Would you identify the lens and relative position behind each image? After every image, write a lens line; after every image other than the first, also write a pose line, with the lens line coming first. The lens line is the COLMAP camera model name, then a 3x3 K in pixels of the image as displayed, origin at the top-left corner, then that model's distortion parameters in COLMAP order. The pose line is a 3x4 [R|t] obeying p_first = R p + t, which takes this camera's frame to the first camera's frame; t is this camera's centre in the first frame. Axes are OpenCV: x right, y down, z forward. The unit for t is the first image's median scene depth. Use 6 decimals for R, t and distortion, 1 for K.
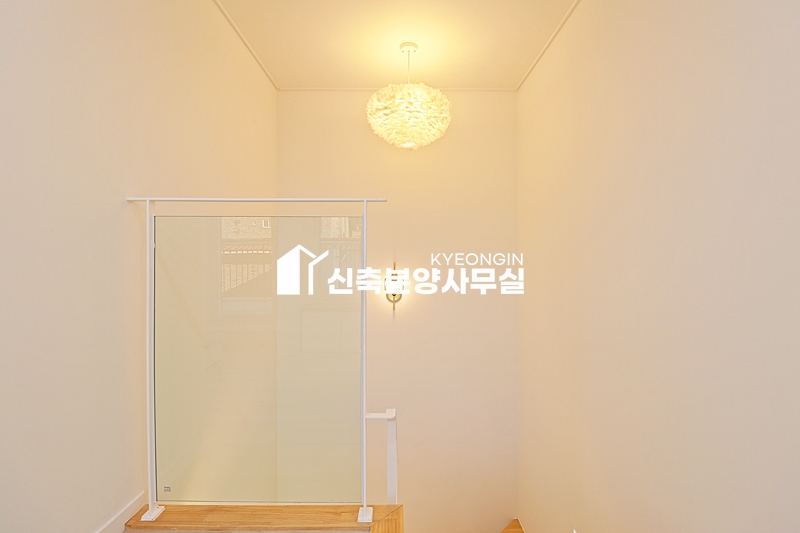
lens RADIAL K [[372.1, 0, 400.9], [0, 372.1, 257.9], [0, 0, 1]] dist [-0.002960, -0.012599]
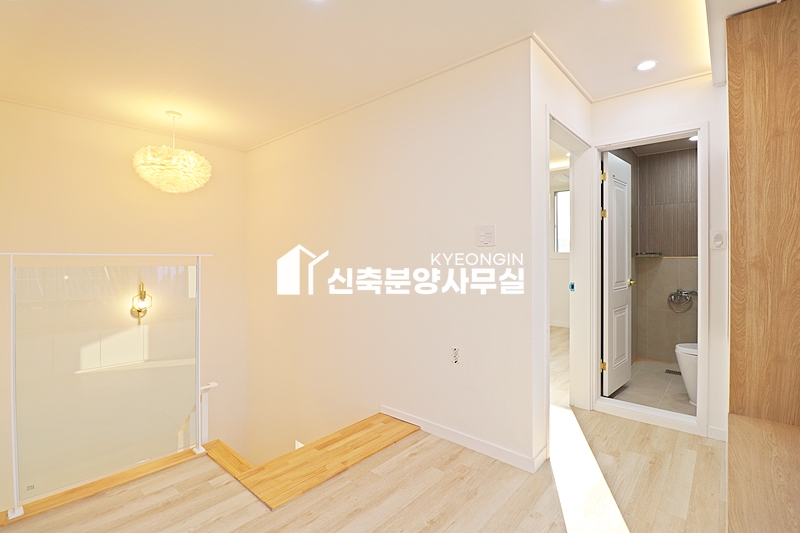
lens RADIAL K [[371.4, 0, 400.0], [0, 371.4, 258.0], [0, 0, 1]] dist [-0.001658, -0.013277]
pose [[0.669292, 0.001780, 0.742998, -0.434597], [-0.006302, 0.999975, 0.003280, -0.096357], [-0.742973, -0.006878, 0.669286, -0.444978]]
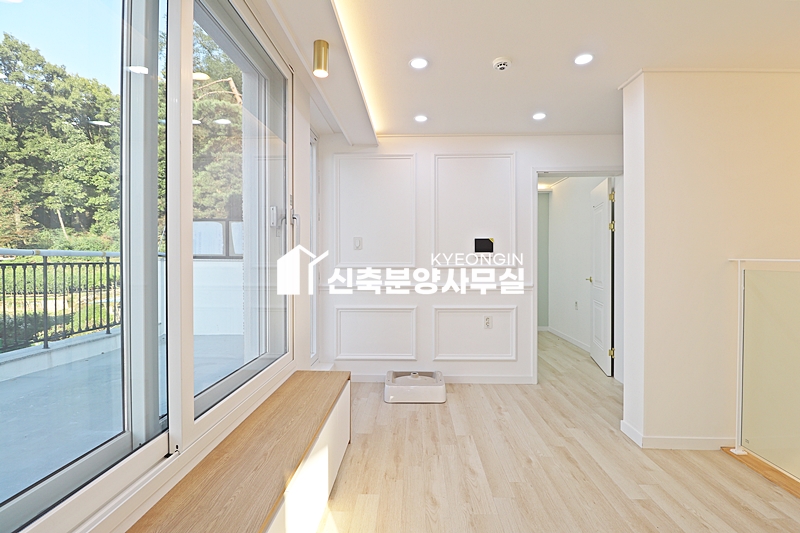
lens RADIAL K [[369.8, 0, 402.5], [0, 369.8, 260.0], [0, 0, 1]] dist [-0.000153, -0.011889]
pose [[-0.043119, 0.006326, -0.999050, 0.609948], [0.007924, 0.999951, 0.005990, -0.108842], [0.999039, -0.007658, -0.043167, -0.254553]]
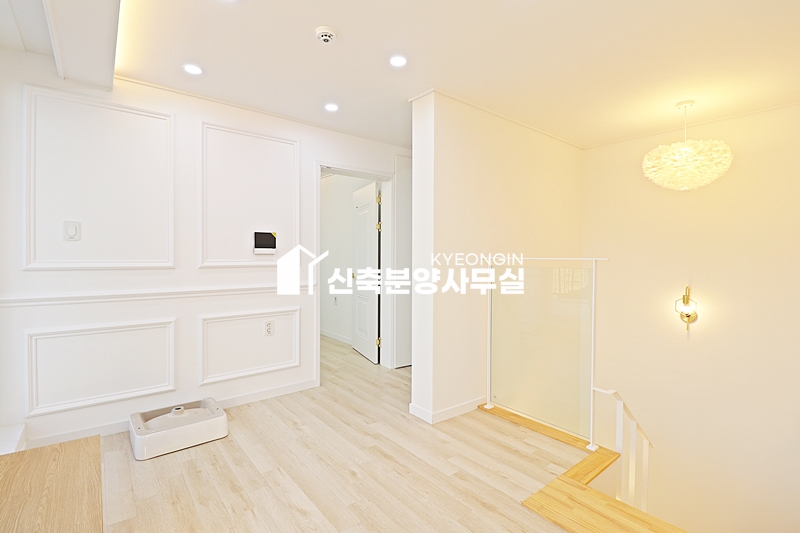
lens RADIAL K [[371.4, 0, 400.0], [0, 371.4, 258.0], [0, 0, 1]] dist [-0.001658, -0.013277]
pose [[0.621690, 0.010875, -0.783188, 0.405869], [-0.001965, 0.999922, 0.012325, -0.111094], [0.783261, -0.006123, 0.621663, -0.439090]]
